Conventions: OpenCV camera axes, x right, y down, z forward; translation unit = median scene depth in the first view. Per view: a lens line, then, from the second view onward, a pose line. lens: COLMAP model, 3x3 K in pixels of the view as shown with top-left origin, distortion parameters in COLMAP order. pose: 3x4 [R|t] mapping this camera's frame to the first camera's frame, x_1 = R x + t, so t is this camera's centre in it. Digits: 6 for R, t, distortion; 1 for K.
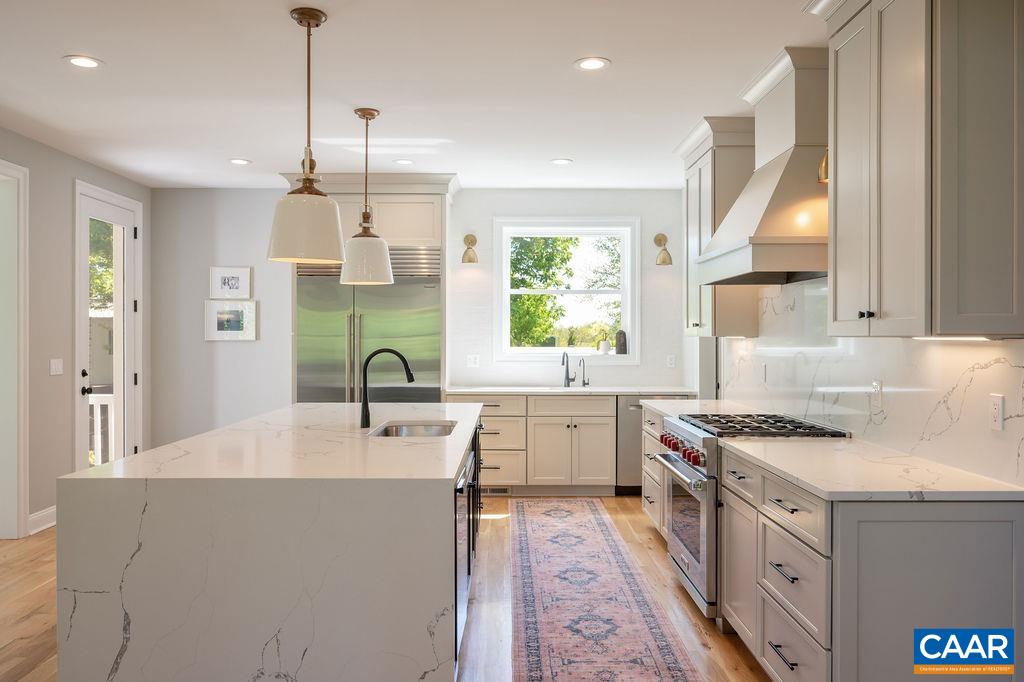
lens RADIAL K [[773.9, 0, 510.7], [0, 773.9, 336.6], [0, 0, 1]] dist [-0.005164, -0.000137]
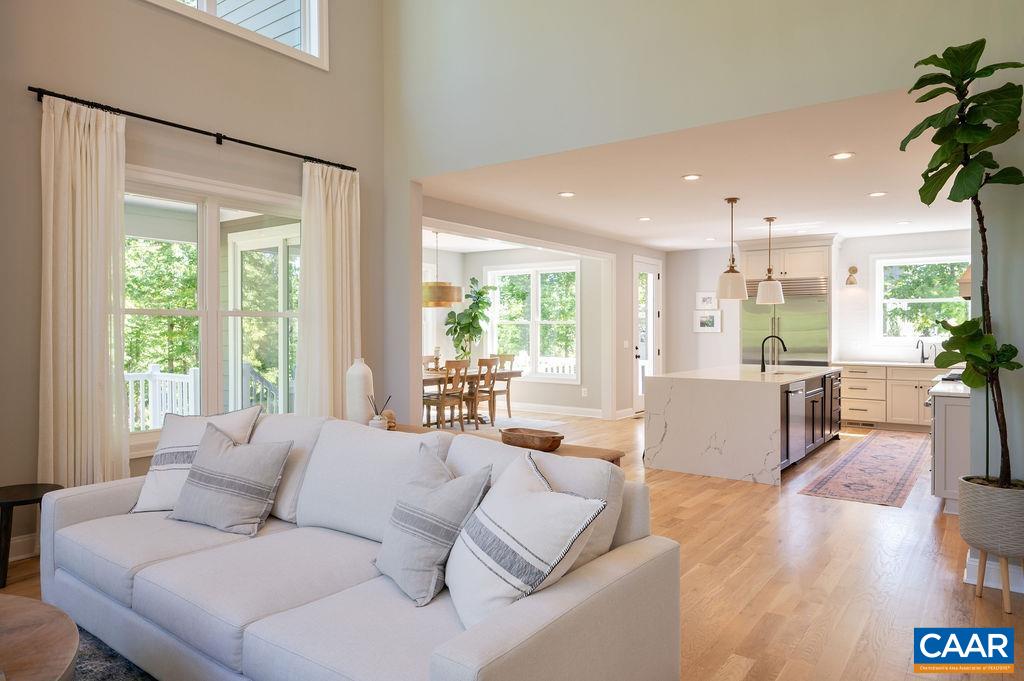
lens RADIAL K [[656.6, 0, 511.1], [0, 656.6, 334.3], [0, 0, 1]] dist [0.006133, 0.001221]
pose [[0.794406, 0.002454, -0.607382, 0.218878], [0.000927, 0.999986, 0.005253, 0.001166], [0.607386, -0.004736, 0.794393, -0.529620]]
